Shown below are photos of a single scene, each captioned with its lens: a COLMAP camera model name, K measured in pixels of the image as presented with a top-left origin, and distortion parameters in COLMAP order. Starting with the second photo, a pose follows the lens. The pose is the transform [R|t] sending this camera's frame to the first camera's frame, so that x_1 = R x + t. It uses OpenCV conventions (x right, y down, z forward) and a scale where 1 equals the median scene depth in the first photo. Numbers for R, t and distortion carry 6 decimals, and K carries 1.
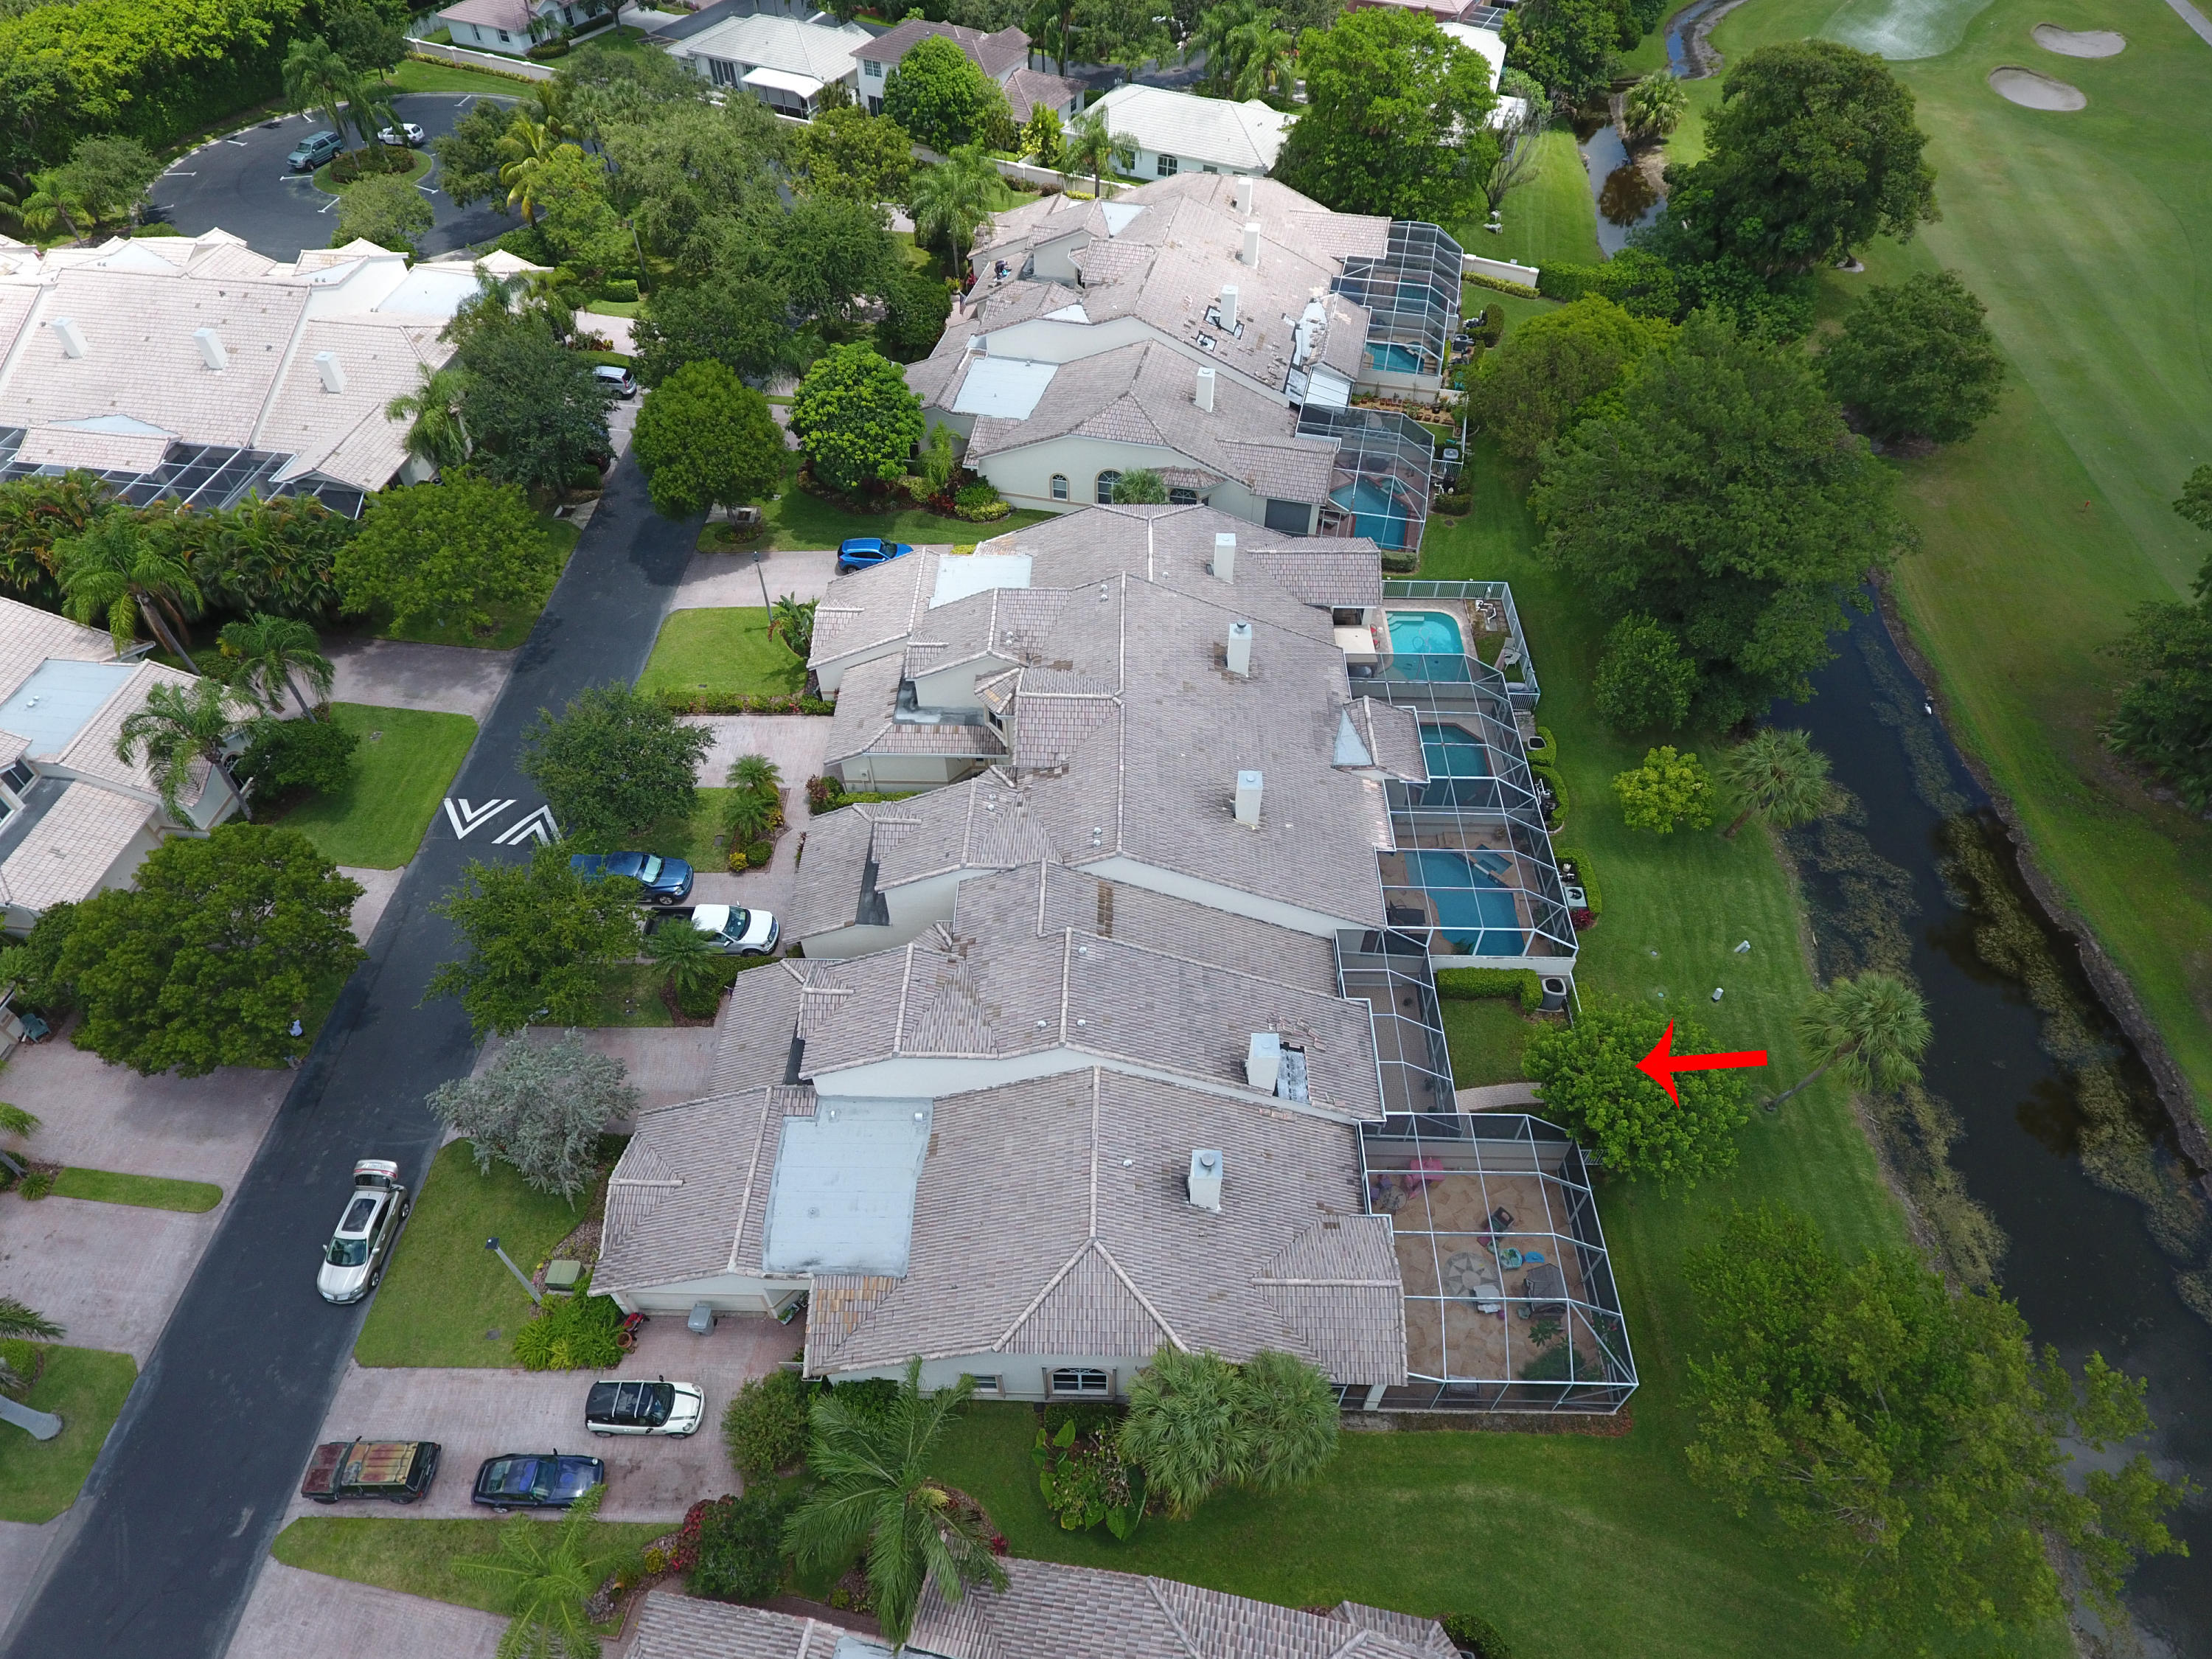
lens RADIAL K [[1284.8, 0, 1100.4], [0, 1284.8, 818.1], [0, 0, 1]] dist [-0.002669, 0.001017]
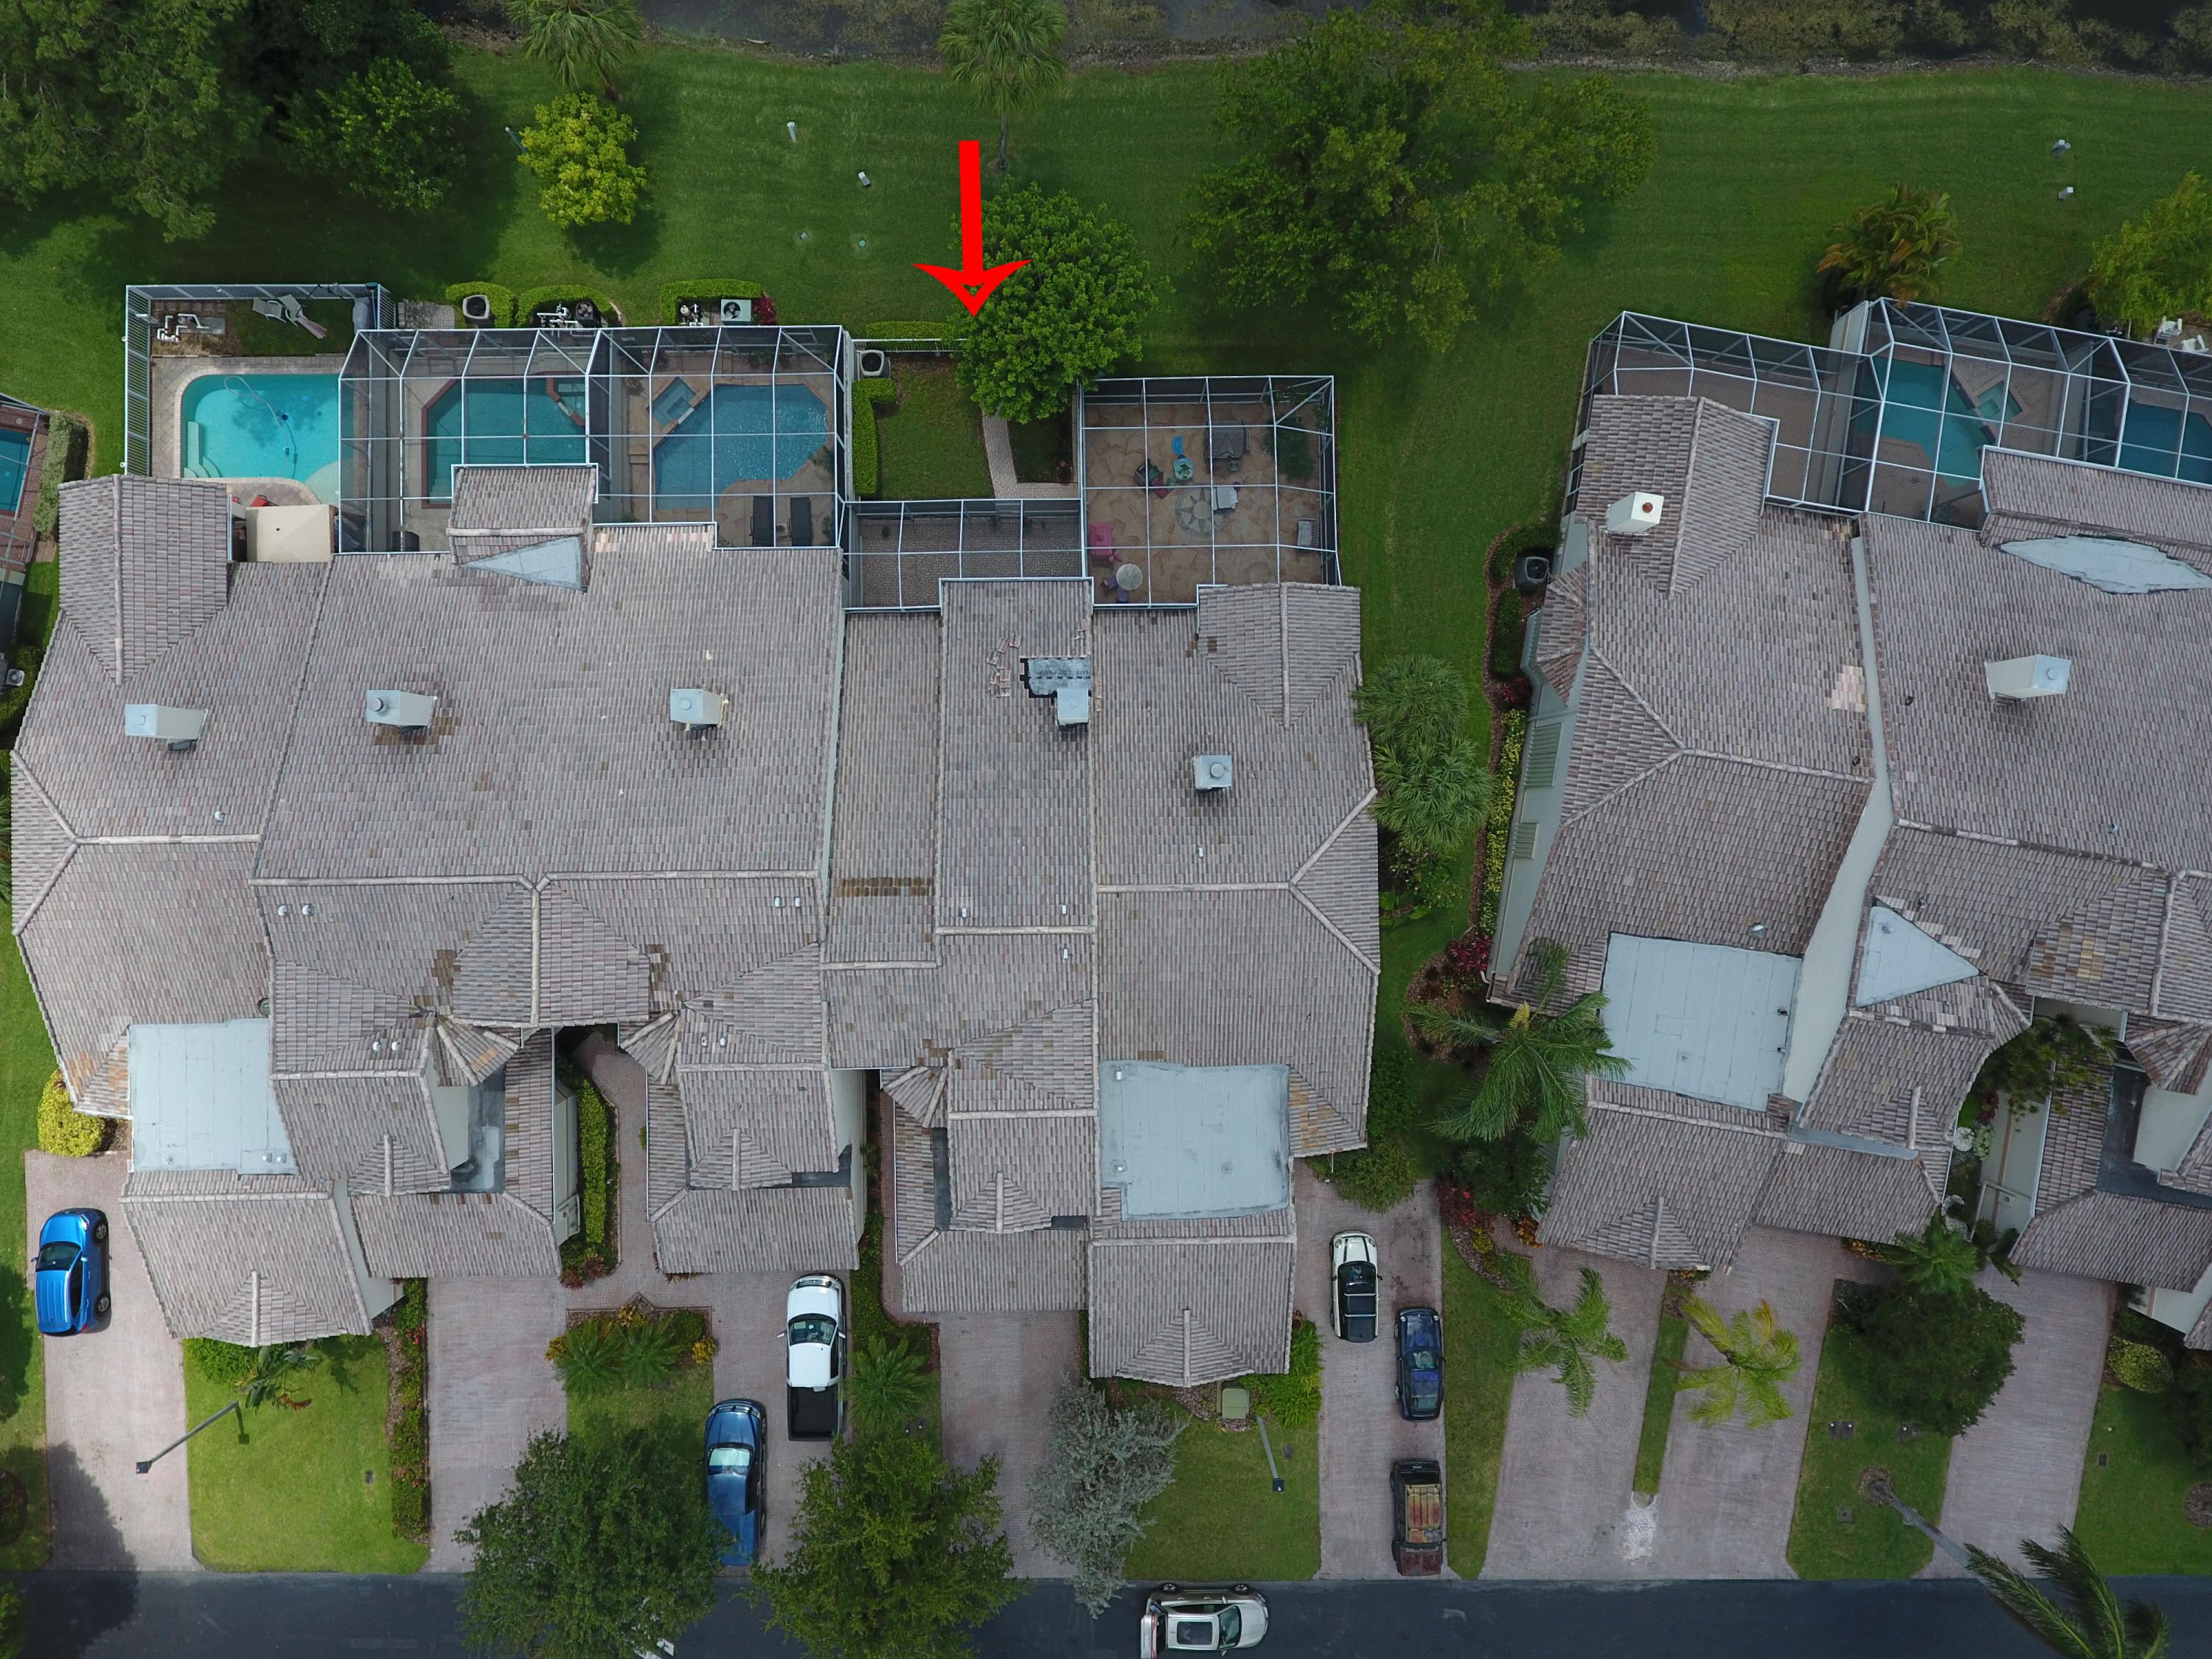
lens RADIAL K [[1284.8, 0, 1087.4], [0, 1284.8, 798.2], [0, 0, 1]] dist [-0.002669, 0.001017]
pose [[-0.035456, -0.999182, 0.019438, 0.036578], [0.738607, -0.013097, 0.674009, -0.351250], [-0.673203, 0.038255, 0.738468, 0.269830]]
